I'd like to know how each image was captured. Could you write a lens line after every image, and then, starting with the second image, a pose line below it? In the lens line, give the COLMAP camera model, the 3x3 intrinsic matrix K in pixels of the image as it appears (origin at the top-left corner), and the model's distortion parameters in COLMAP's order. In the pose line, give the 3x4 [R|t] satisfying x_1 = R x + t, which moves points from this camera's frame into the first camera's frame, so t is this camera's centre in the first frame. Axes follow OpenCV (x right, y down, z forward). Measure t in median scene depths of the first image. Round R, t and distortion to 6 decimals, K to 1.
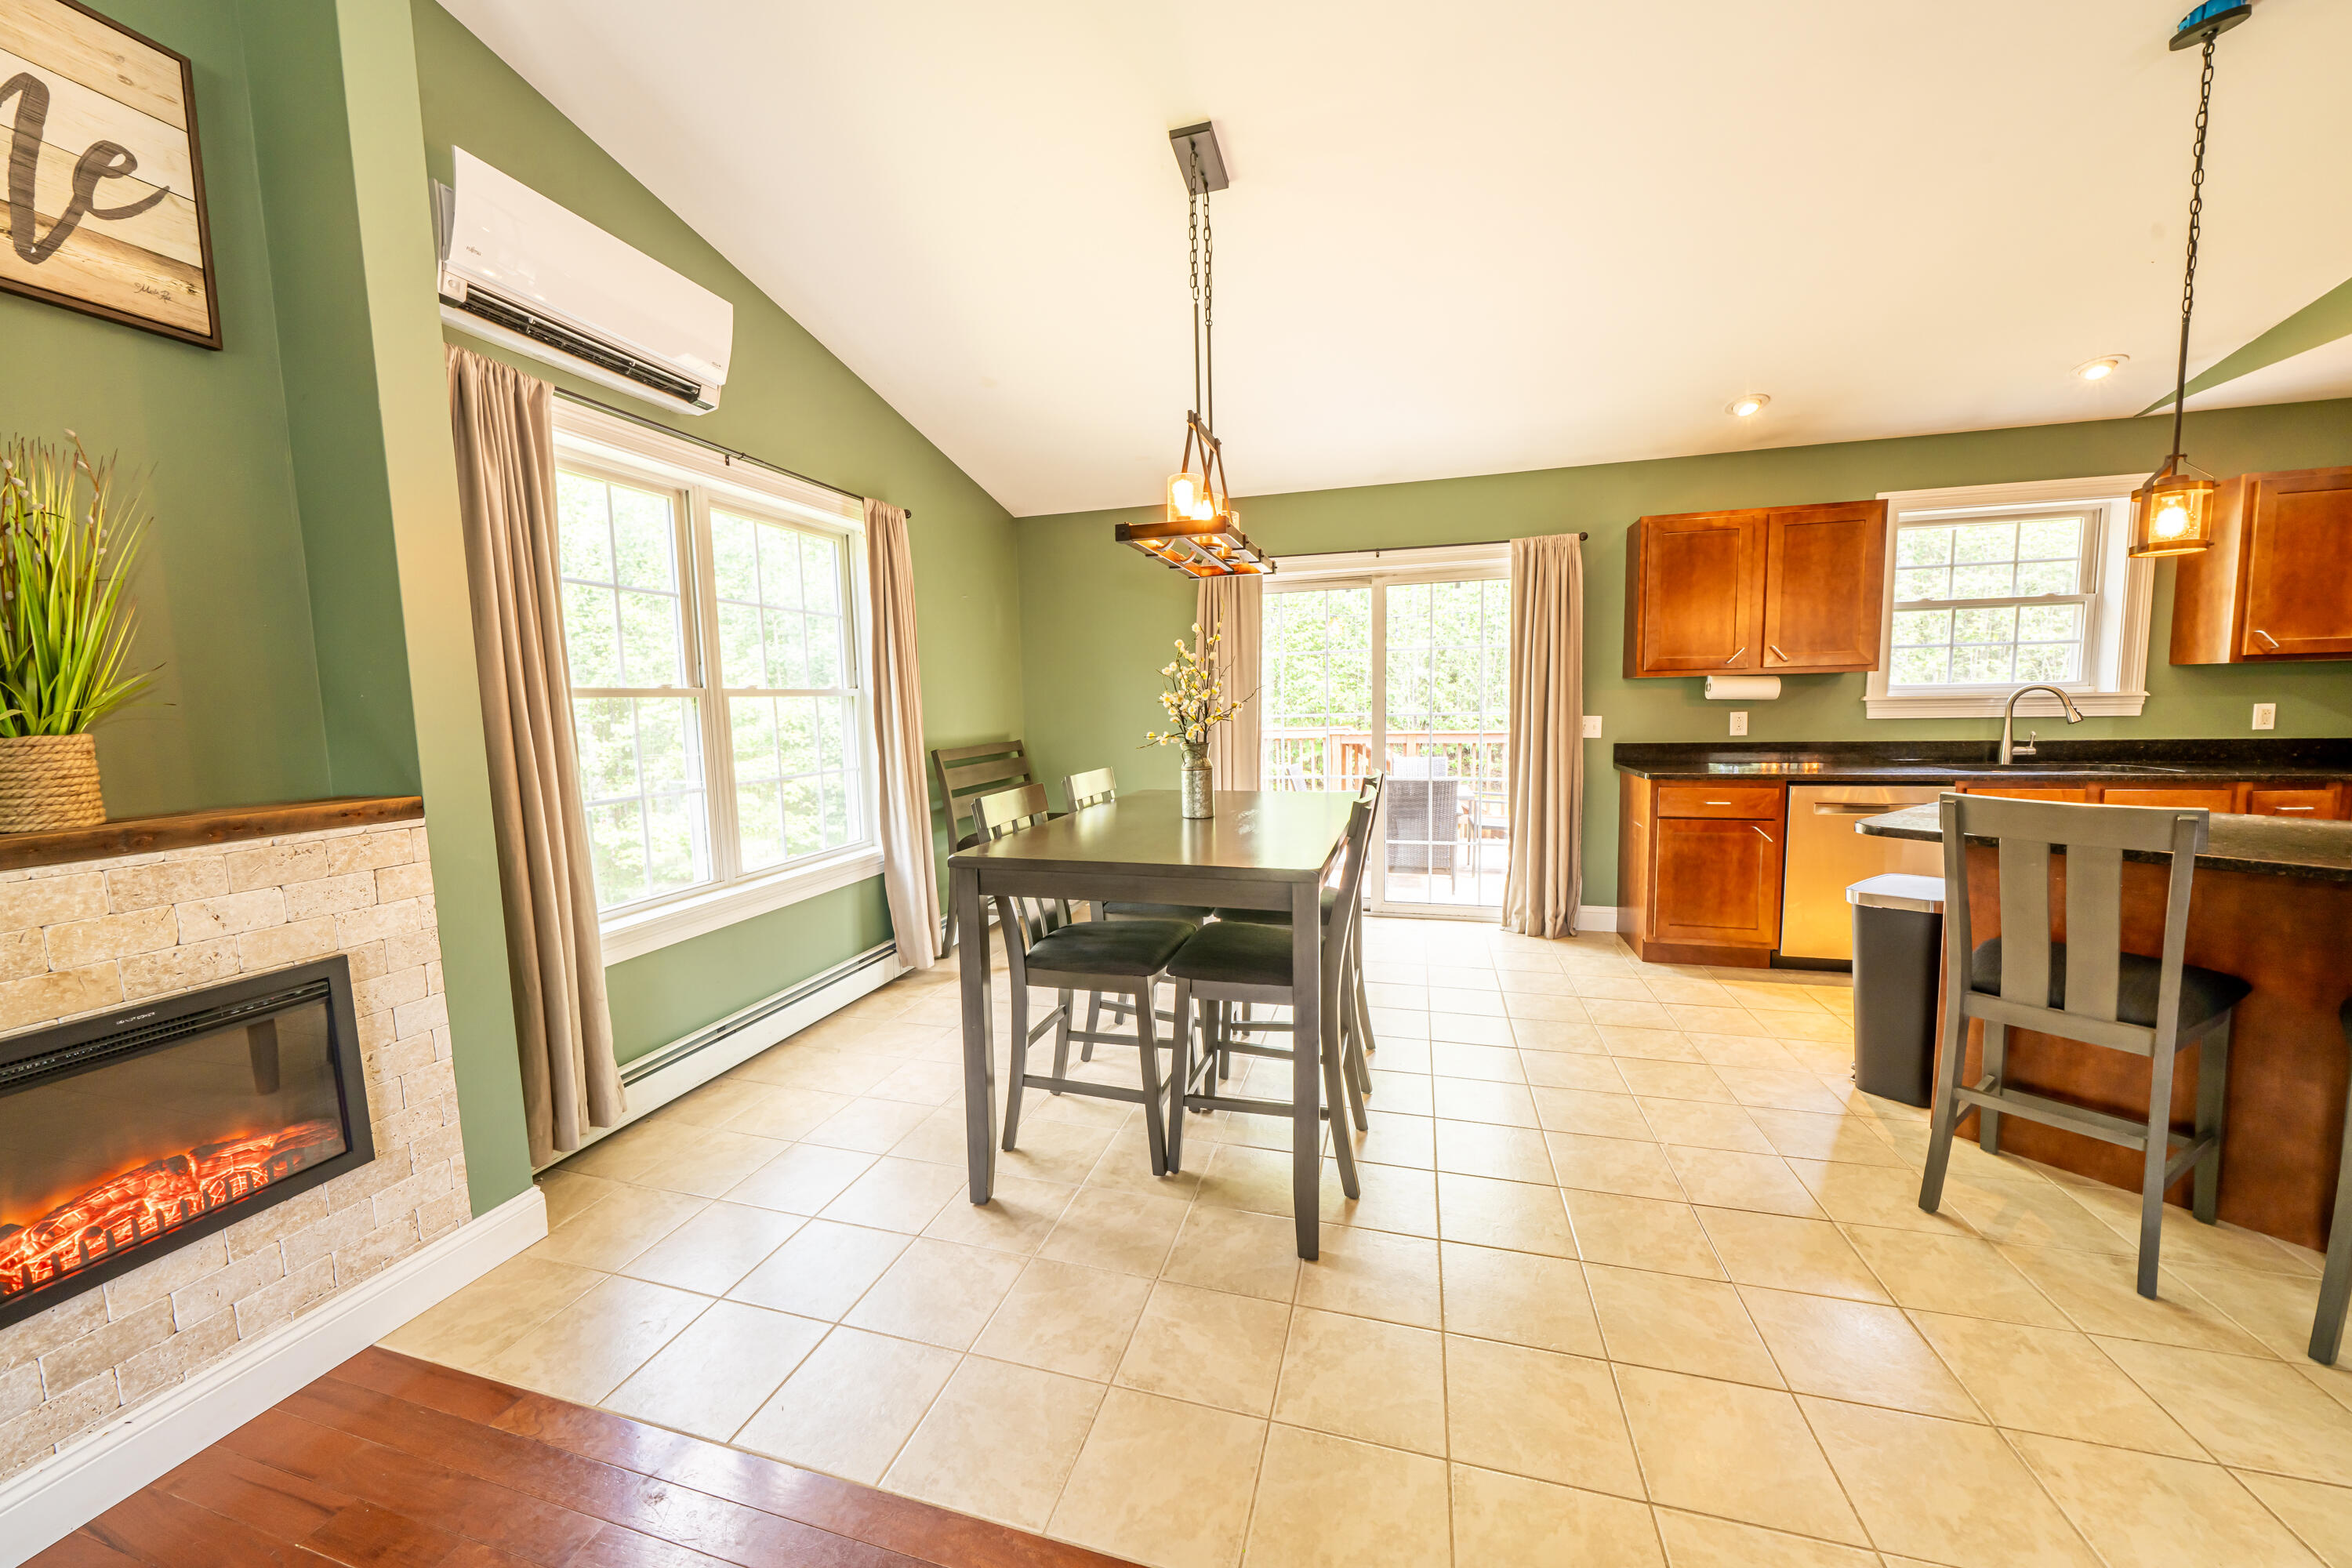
lens RADIAL K [[850.6, 0, 1163.5], [0, 850.6, 782.2], [0, 0, 1]] dist [-0.006180, 0.000245]
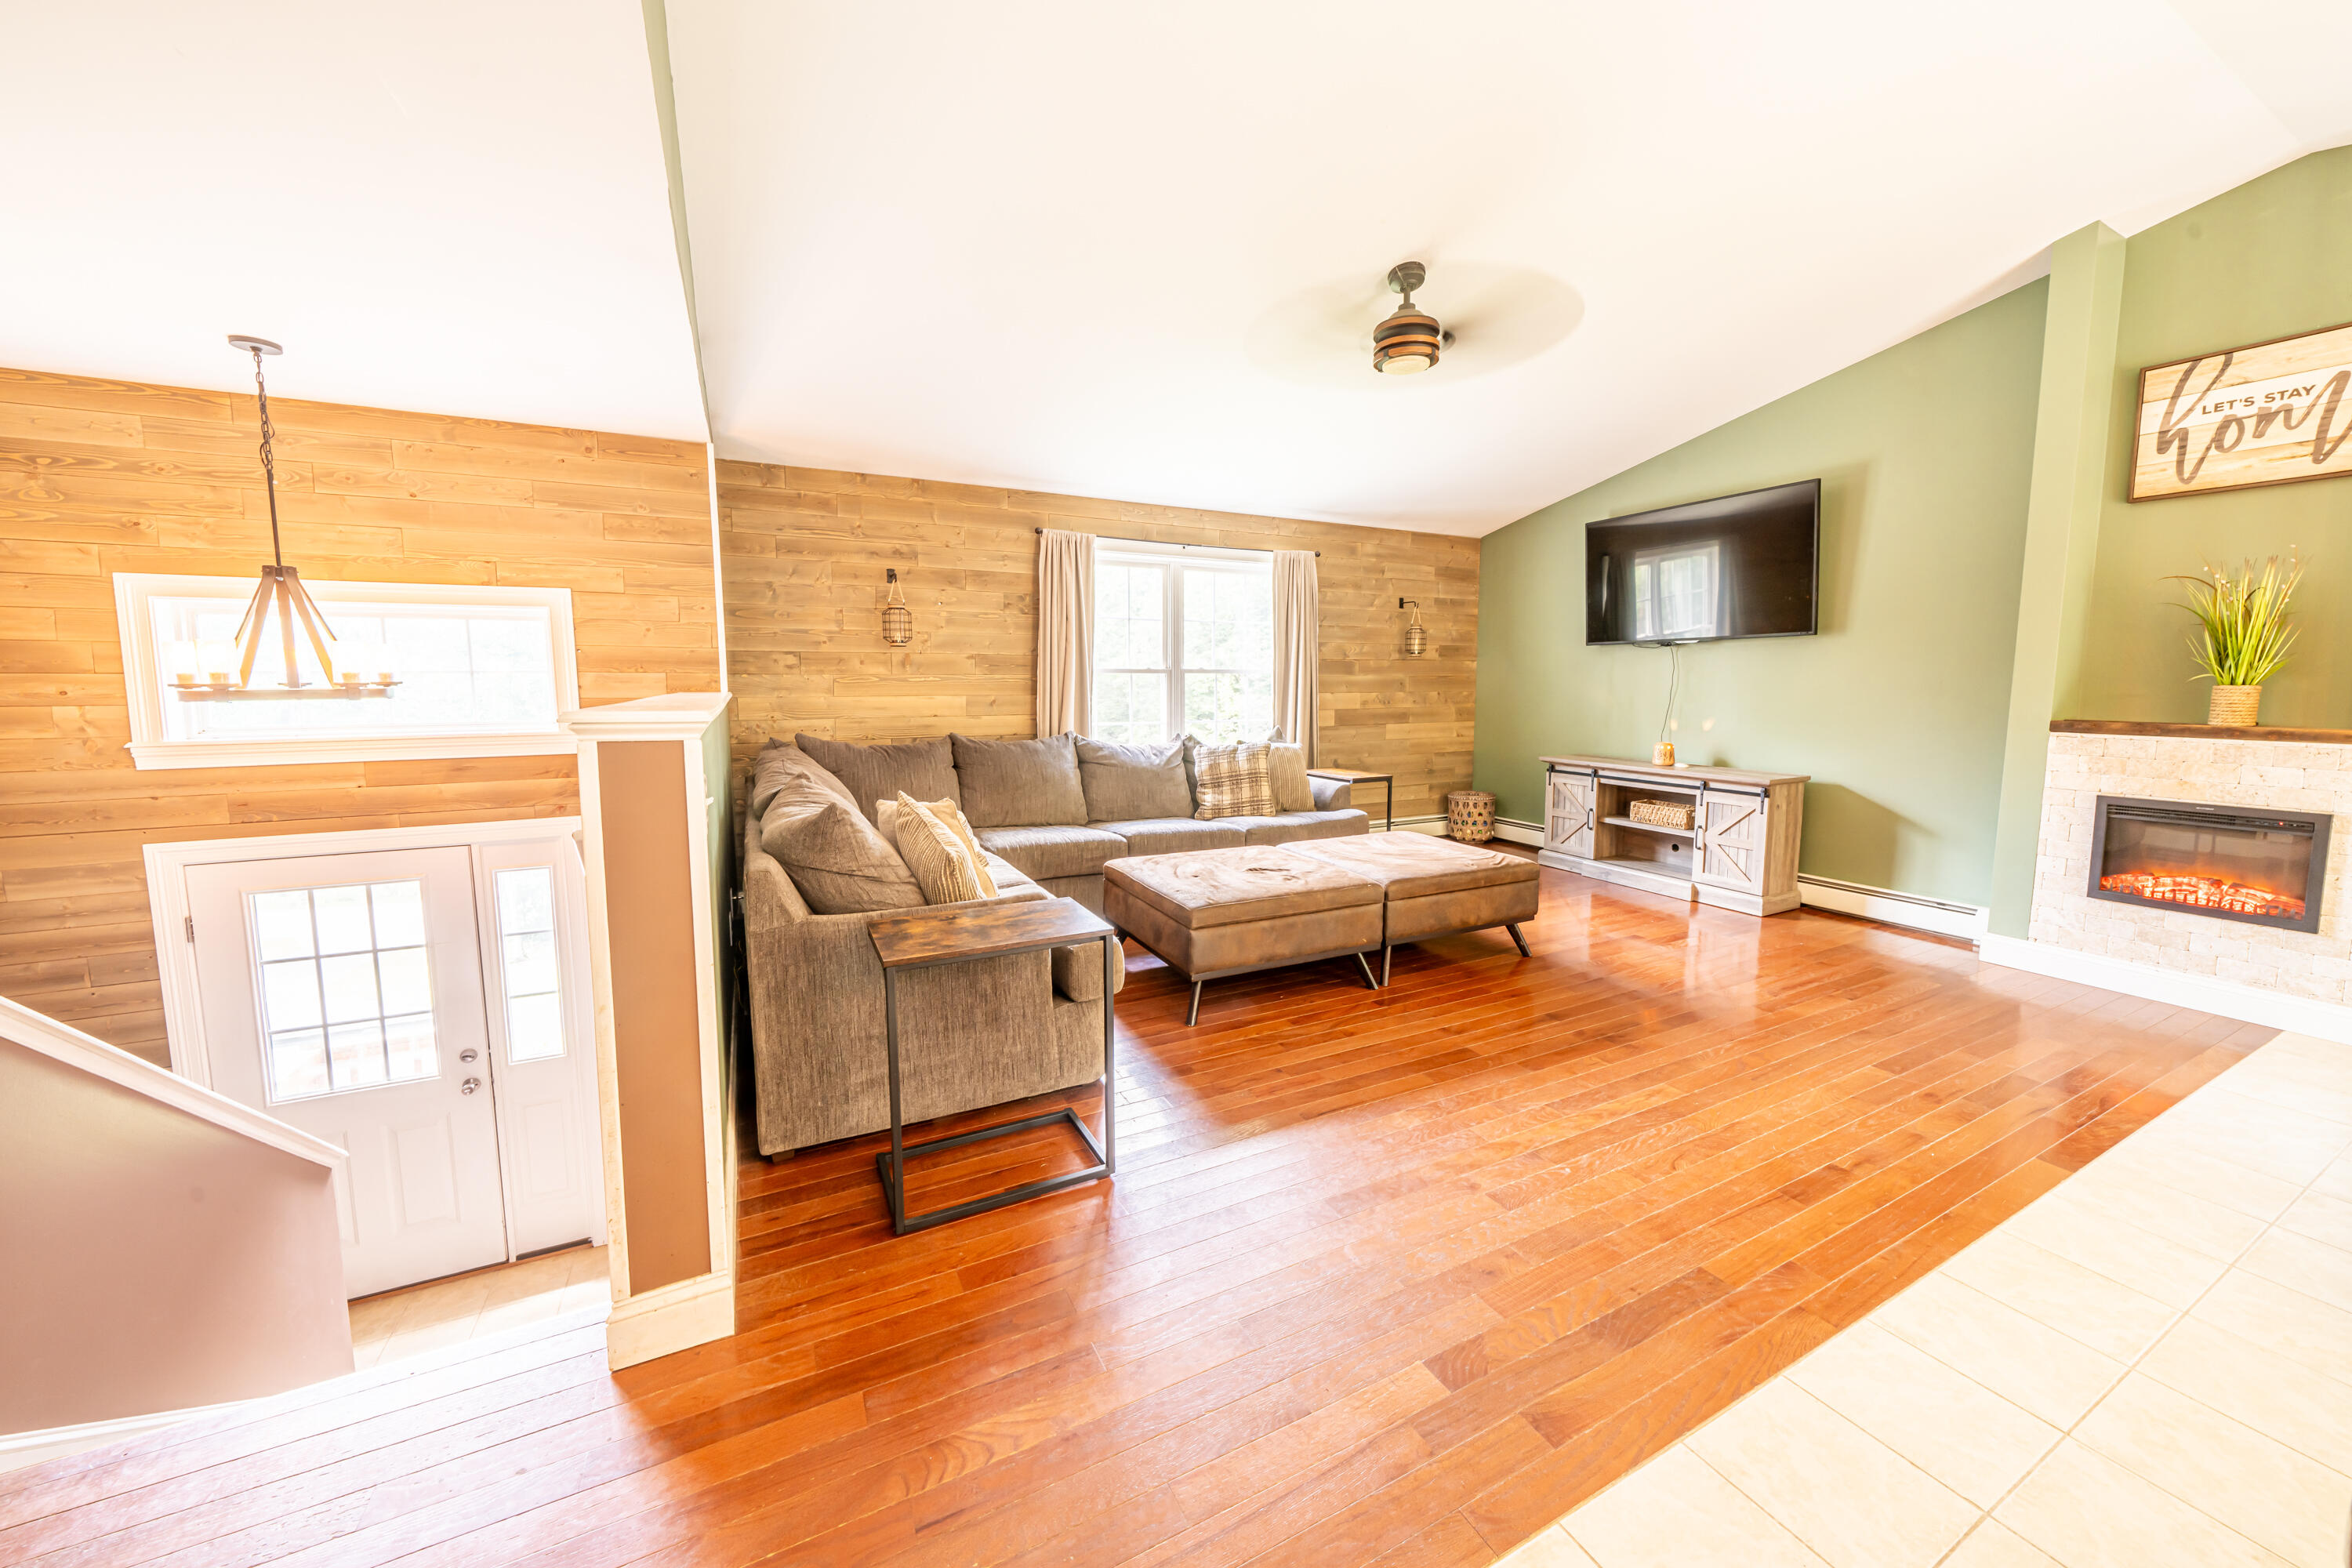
lens RADIAL K [[850.6, 0, 1192.2], [0, 850.6, 759.3], [0, 0, 1]] dist [-0.006180, 0.000245]
pose [[-0.718926, 0.090053, -0.689229, 1.035247], [-0.051034, 0.982057, 0.181546, -0.057565], [0.693211, 0.165692, -0.701430, 0.295752]]
